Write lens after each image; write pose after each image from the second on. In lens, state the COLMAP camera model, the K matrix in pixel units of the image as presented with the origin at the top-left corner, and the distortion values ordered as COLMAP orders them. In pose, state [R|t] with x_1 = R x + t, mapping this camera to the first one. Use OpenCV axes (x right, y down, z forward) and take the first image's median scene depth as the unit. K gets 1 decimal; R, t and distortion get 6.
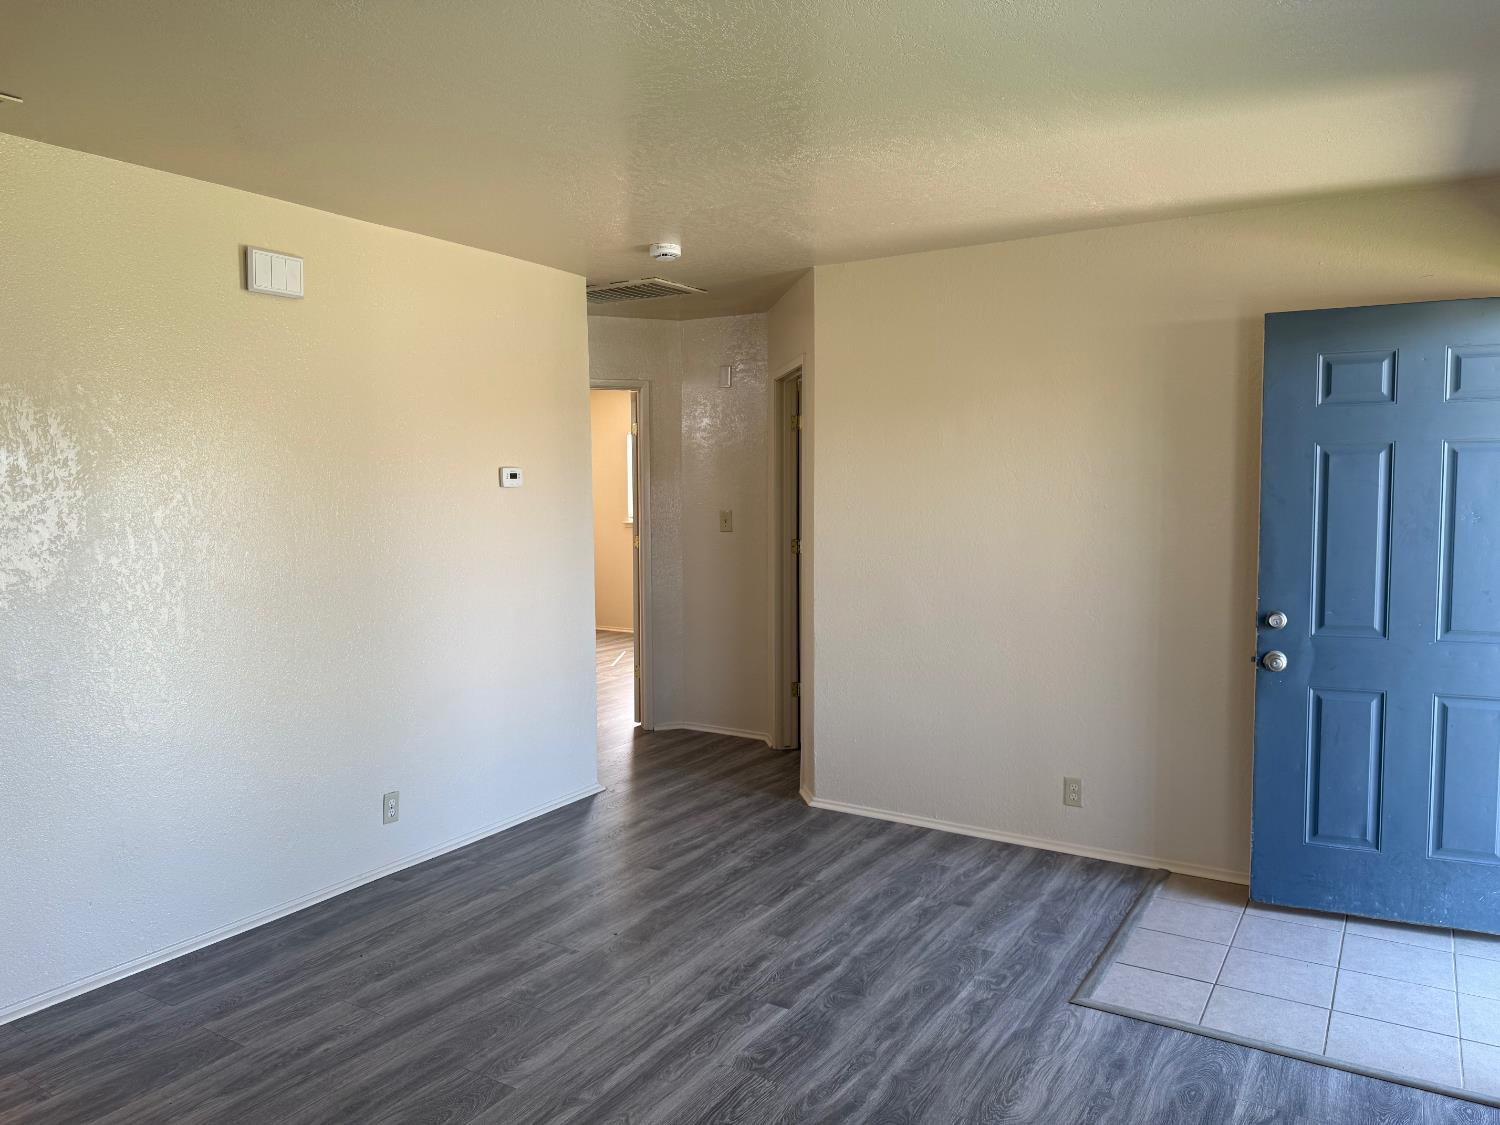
lens RADIAL K [[1068.7, 0, 749.4], [0, 1068.7, 556.1], [0, 0, 1]] dist [0.020434, -0.020181]
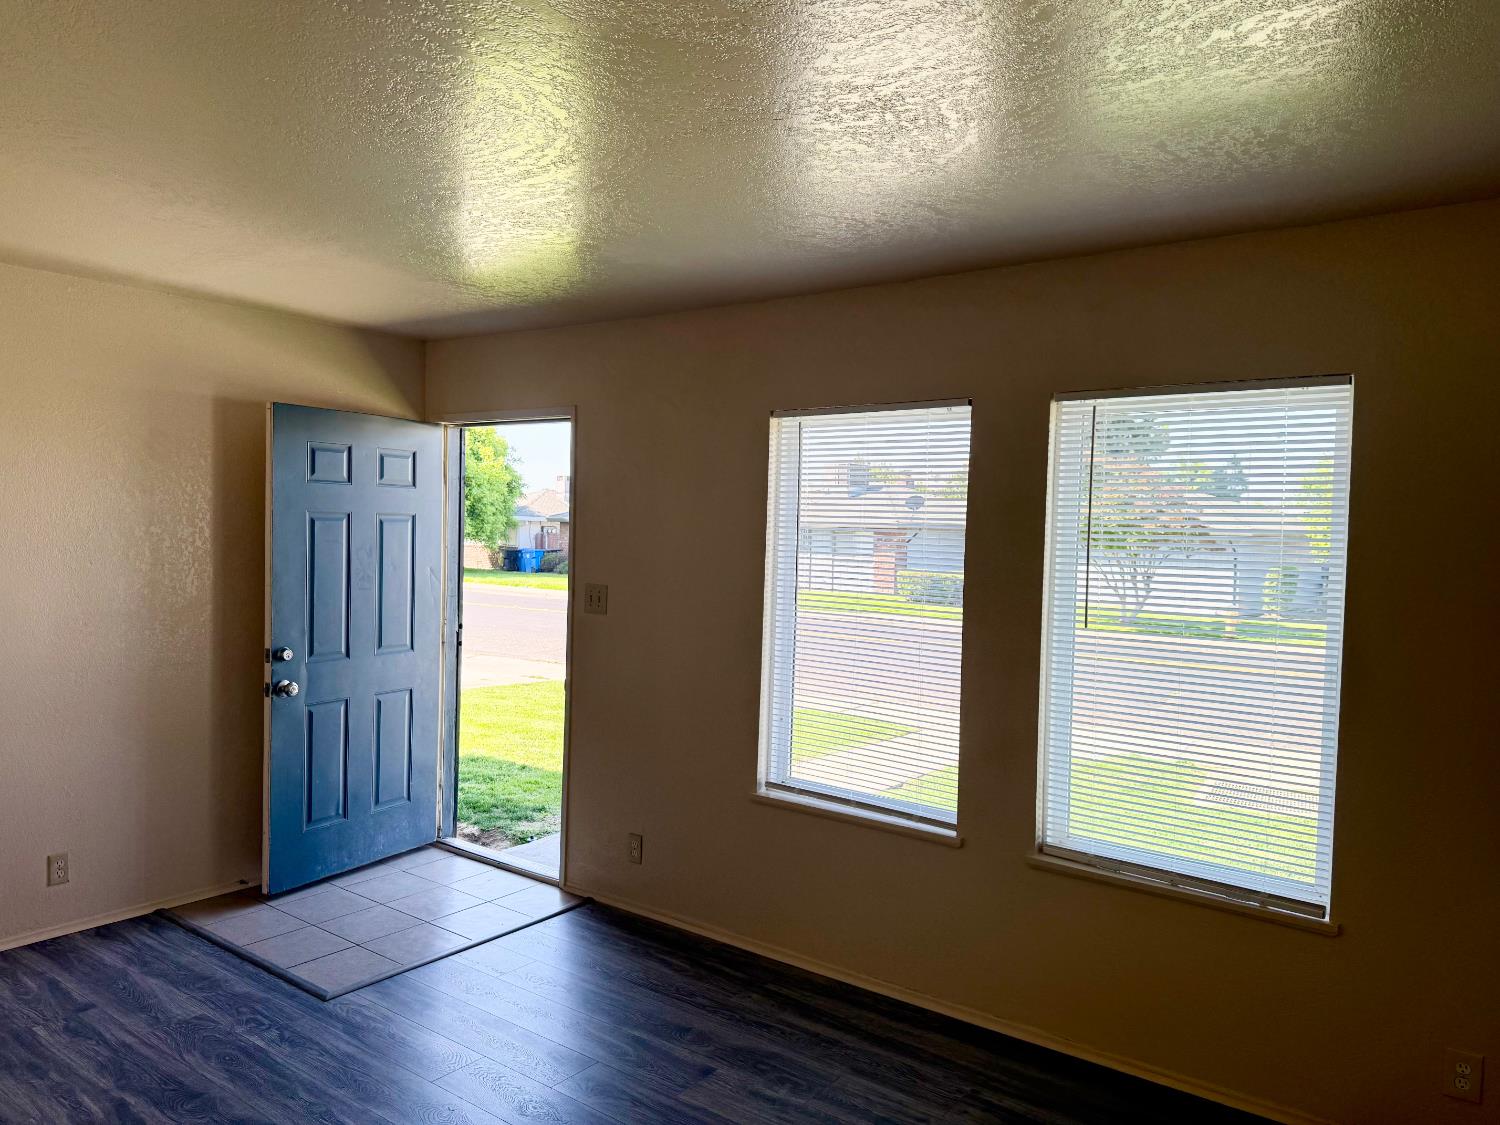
lens RADIAL K [[1068.7, 0, 749.0], [0, 1068.7, 560.4], [0, 0, 1]] dist [0.020434, -0.020181]
pose [[0.086245, -0.017674, 0.996117, -0.693154], [0.041992, 0.999019, 0.014090, -0.043392], [-0.995389, 0.040614, 0.086903, 0.378615]]
